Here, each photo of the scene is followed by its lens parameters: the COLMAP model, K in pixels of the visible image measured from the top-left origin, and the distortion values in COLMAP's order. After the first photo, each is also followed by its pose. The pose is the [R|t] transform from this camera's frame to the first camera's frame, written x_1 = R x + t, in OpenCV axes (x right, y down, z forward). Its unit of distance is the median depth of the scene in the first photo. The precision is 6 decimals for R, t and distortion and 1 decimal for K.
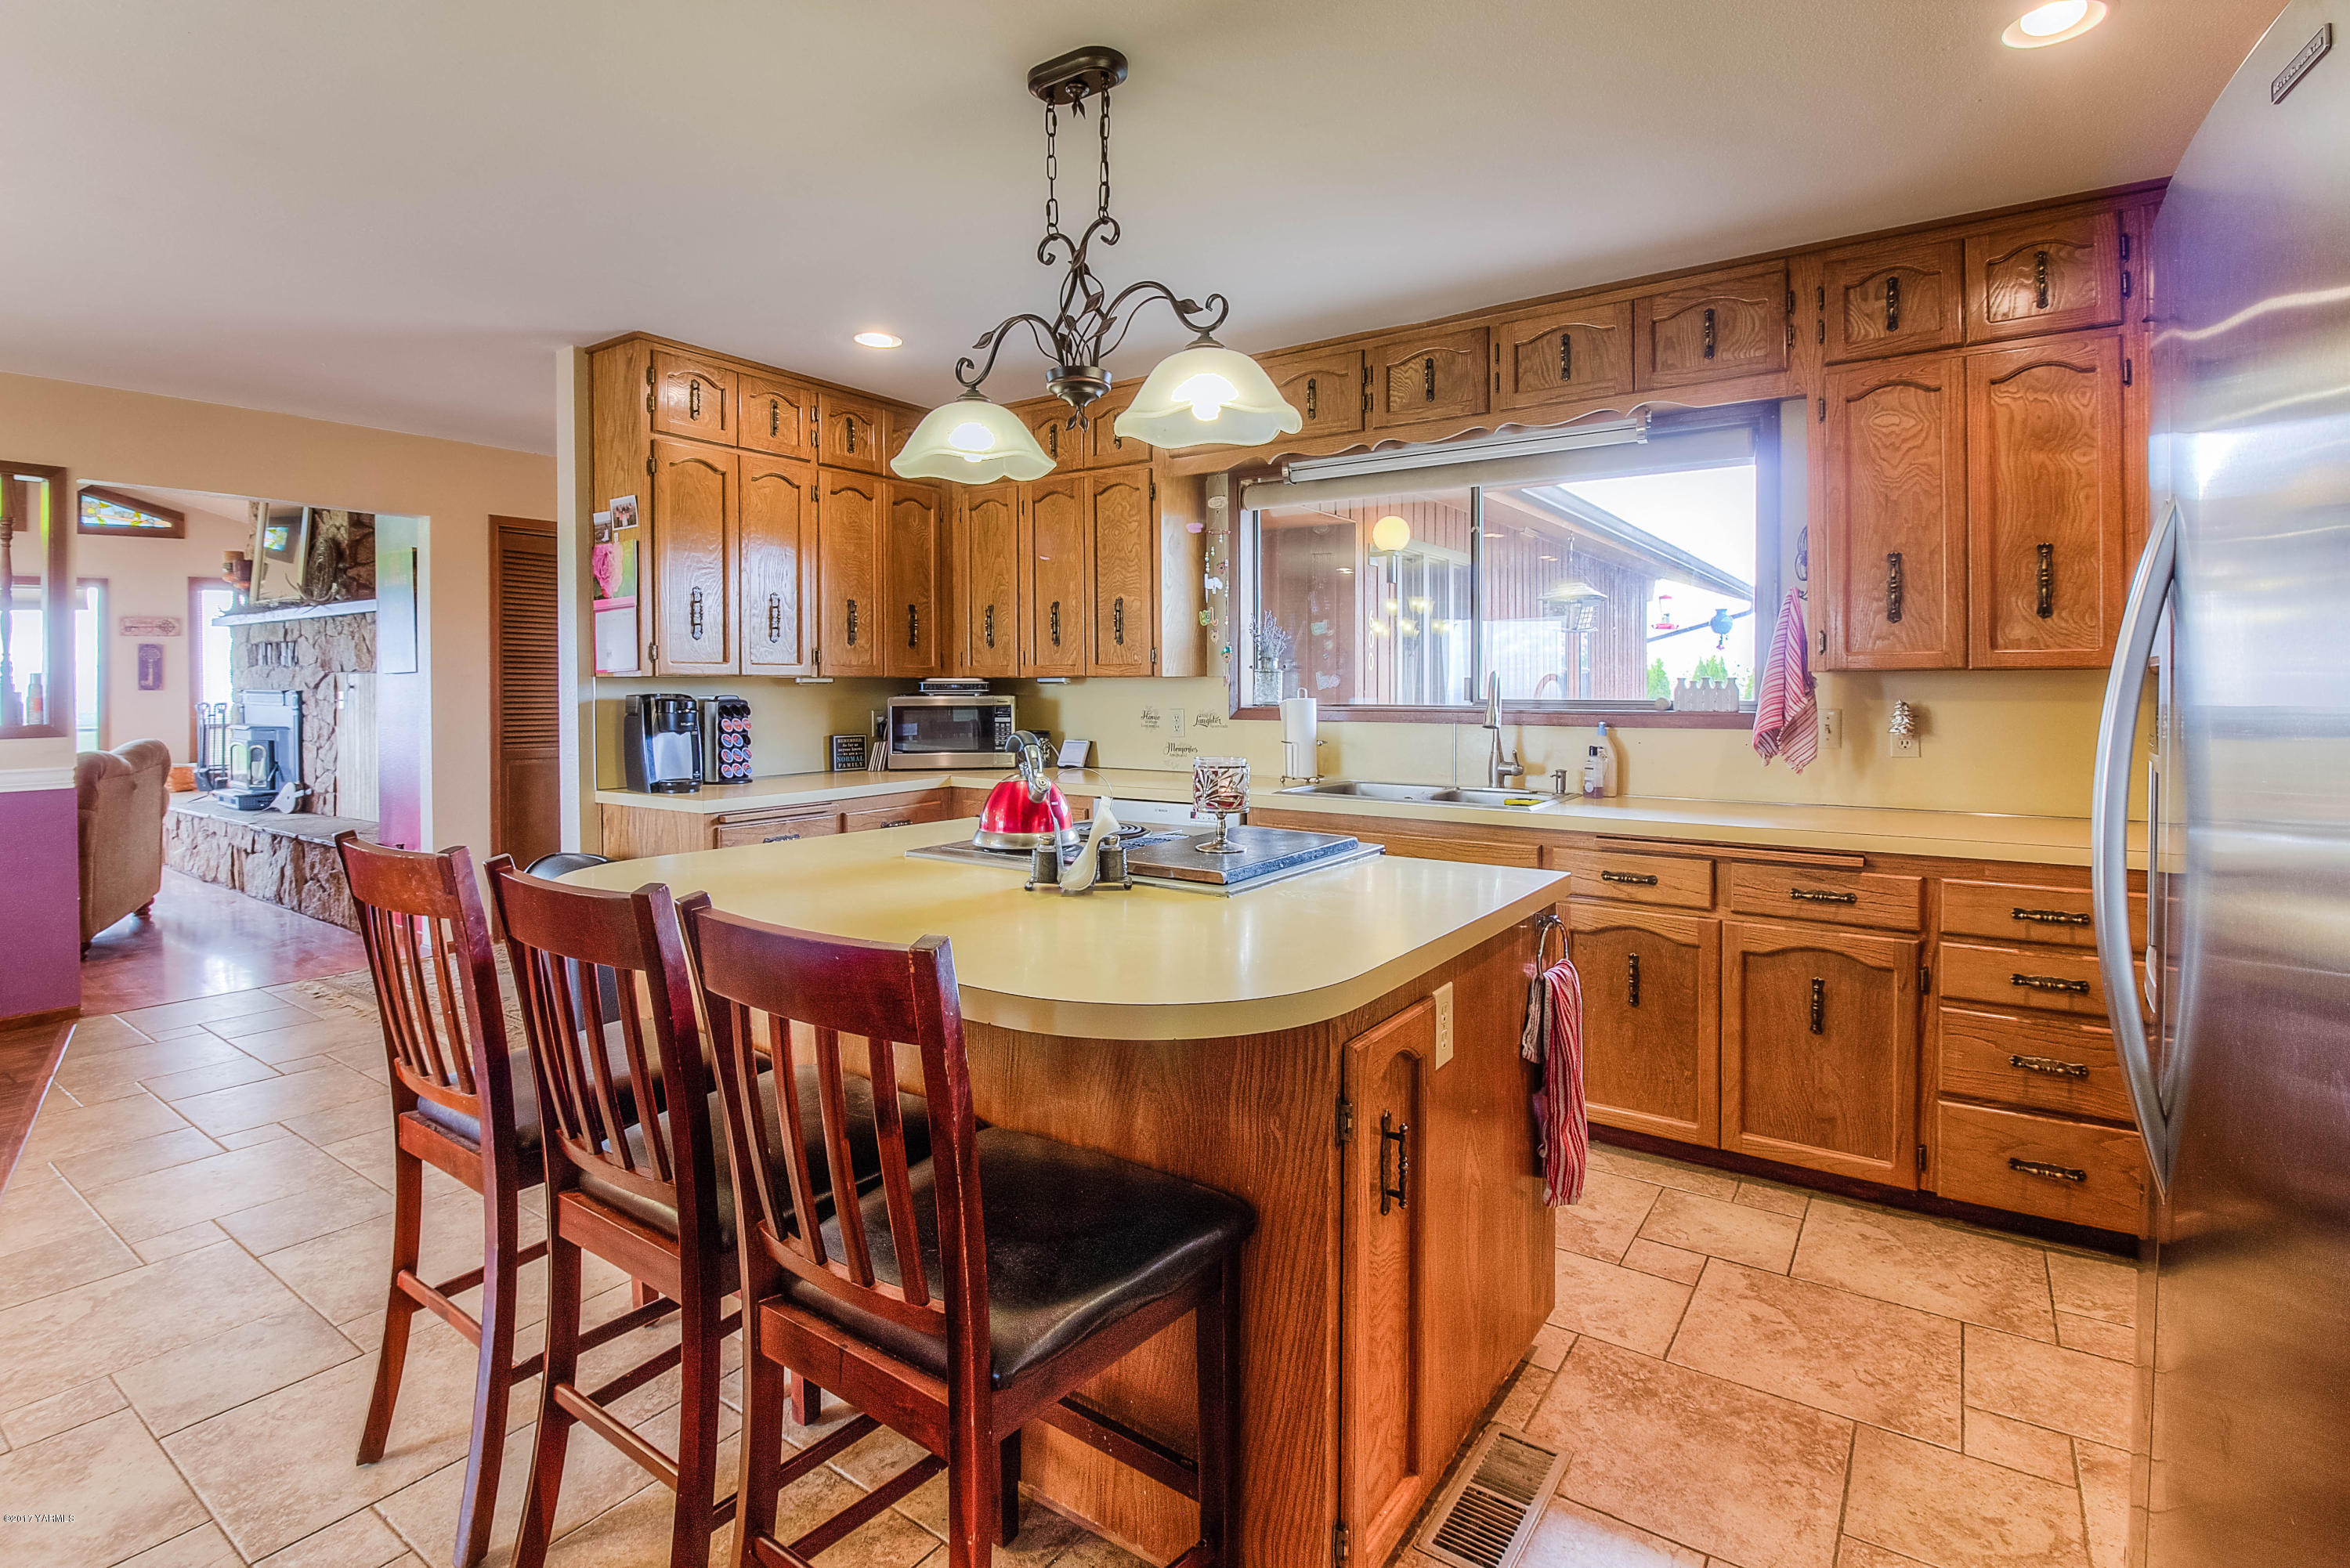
lens RADIAL K [[1117.6, 0, 1223.8], [0, 1117.6, 692.7], [0, 0, 1]] dist [-0.001163, -0.000687]
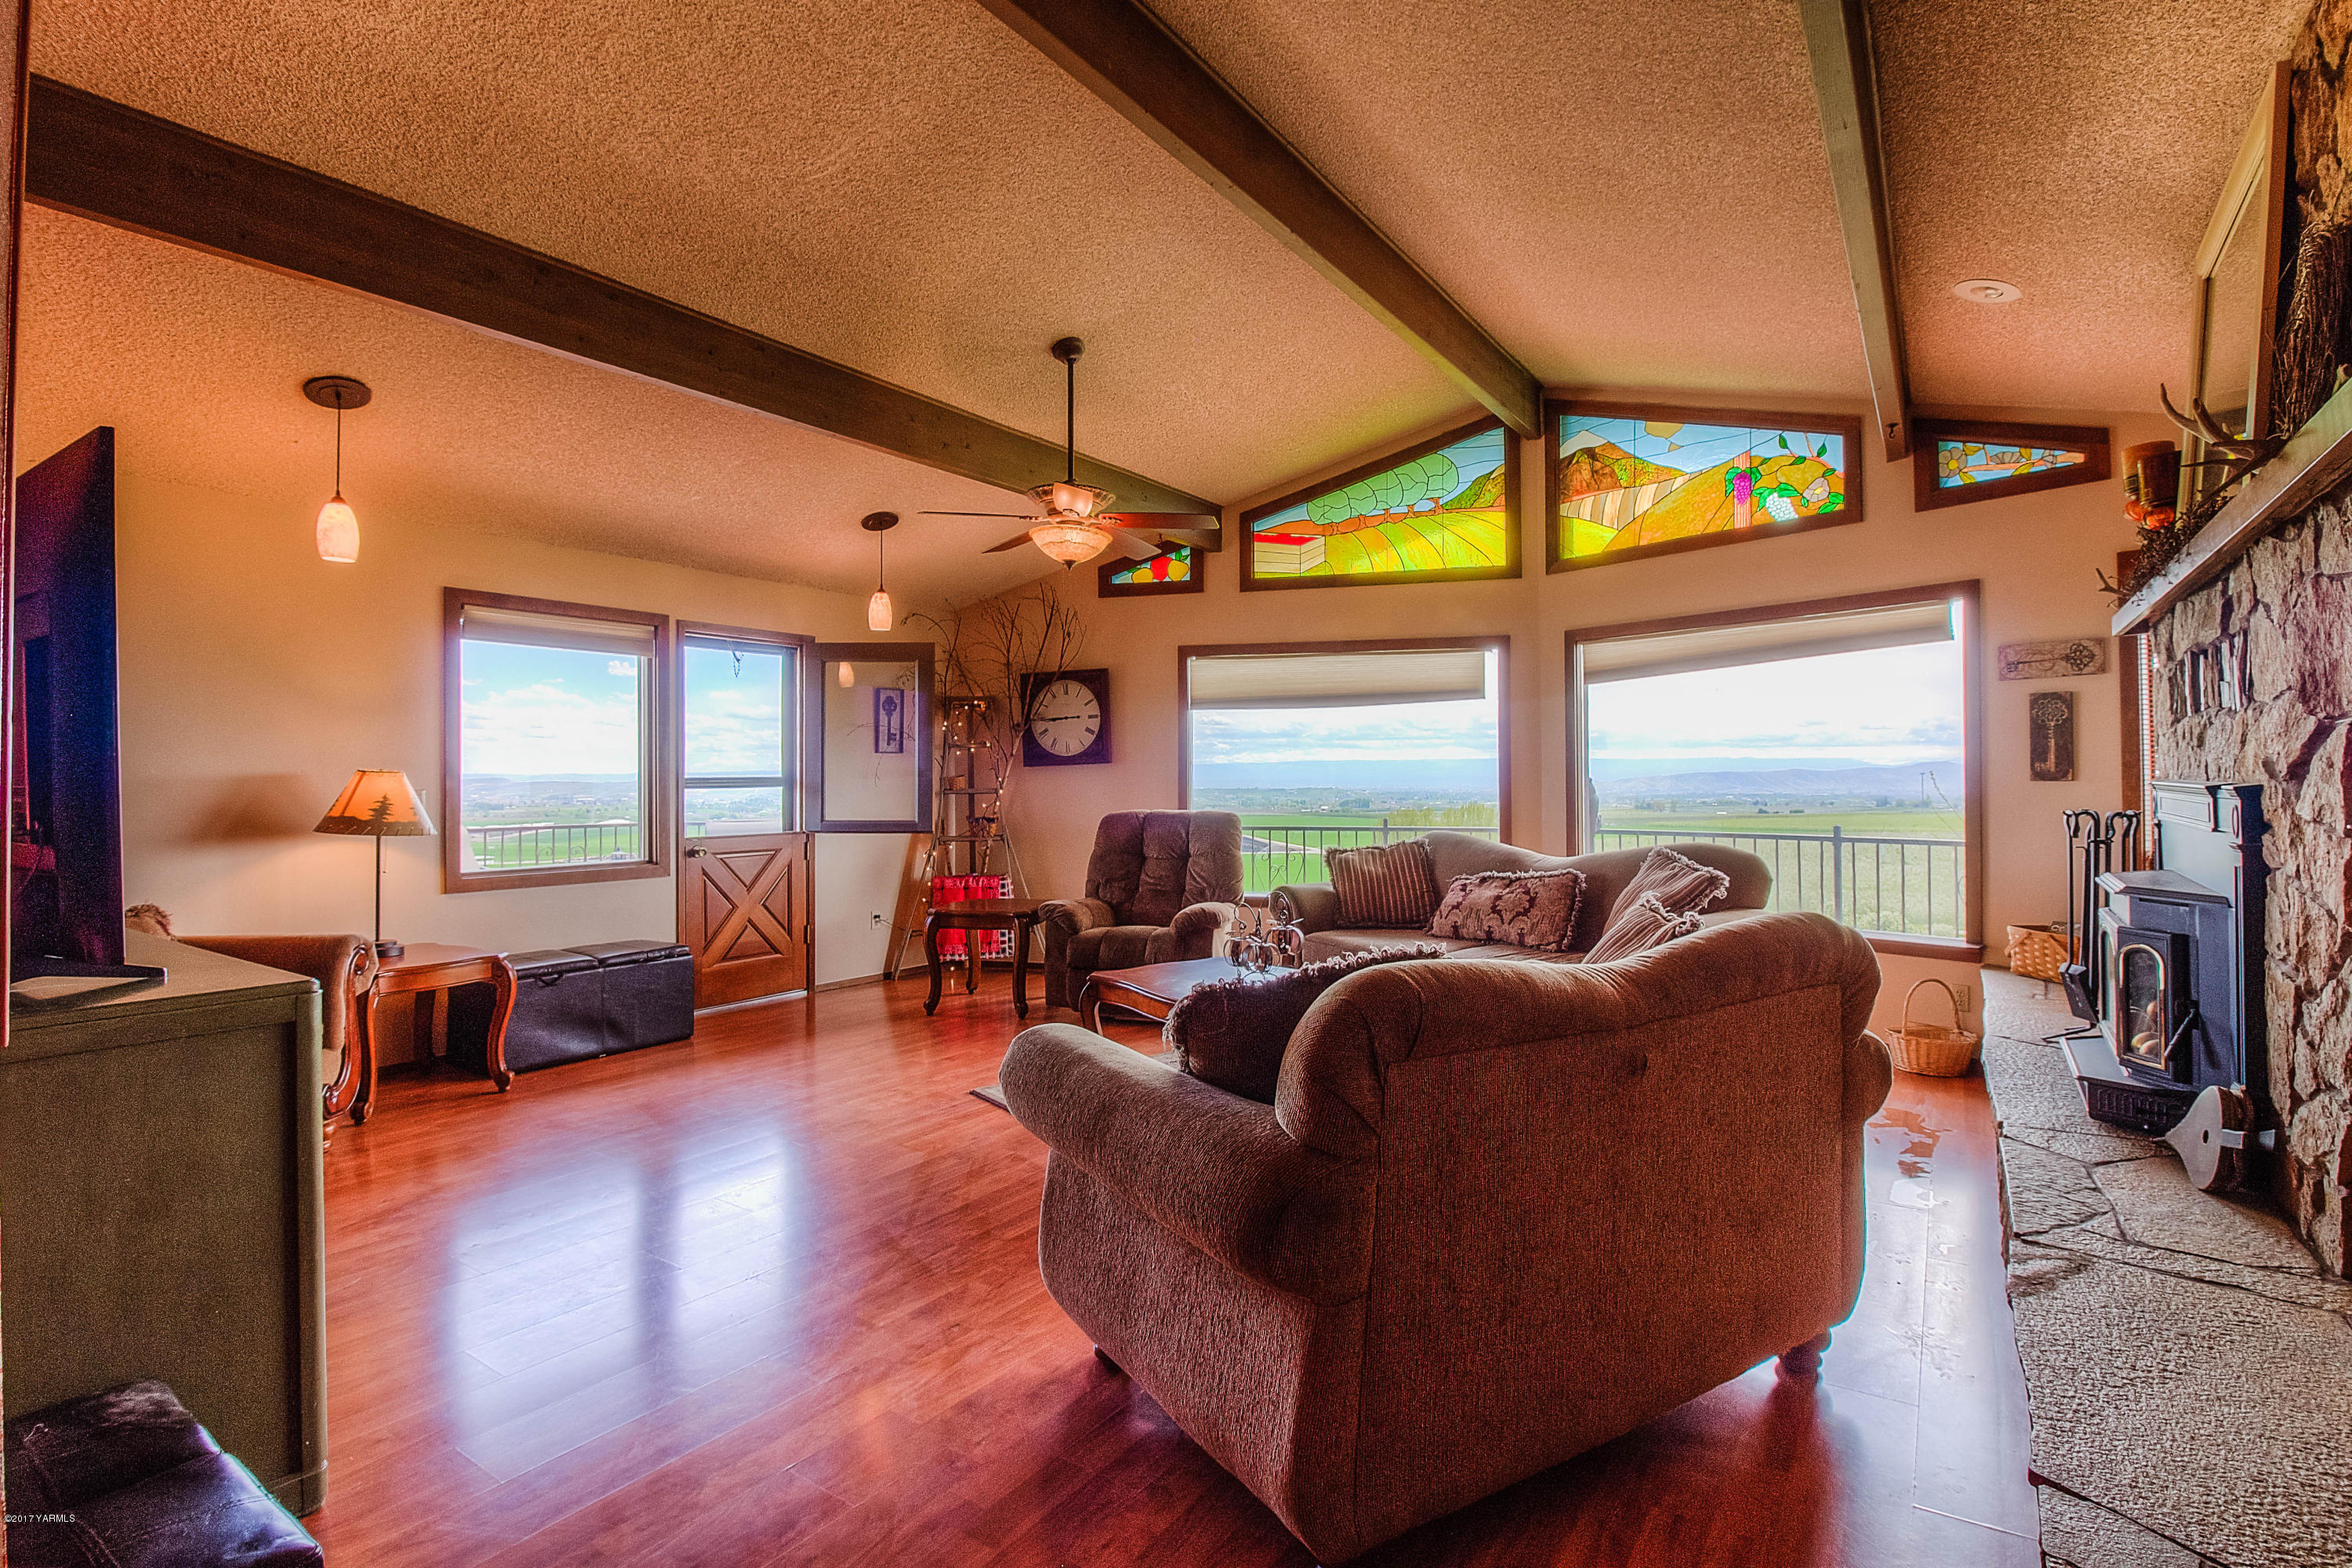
lens RADIAL K [[1118.6, 0, 1169.8], [0, 1118.6, 771.5], [0, 0, 1]] dist [-0.001163, -0.000687]
pose [[-0.003206, -0.006685, -0.999973, -0.529760], [0.000907, 0.999977, -0.006688, -0.004137], [0.999994, -0.000929, -0.003200, 0.716796]]
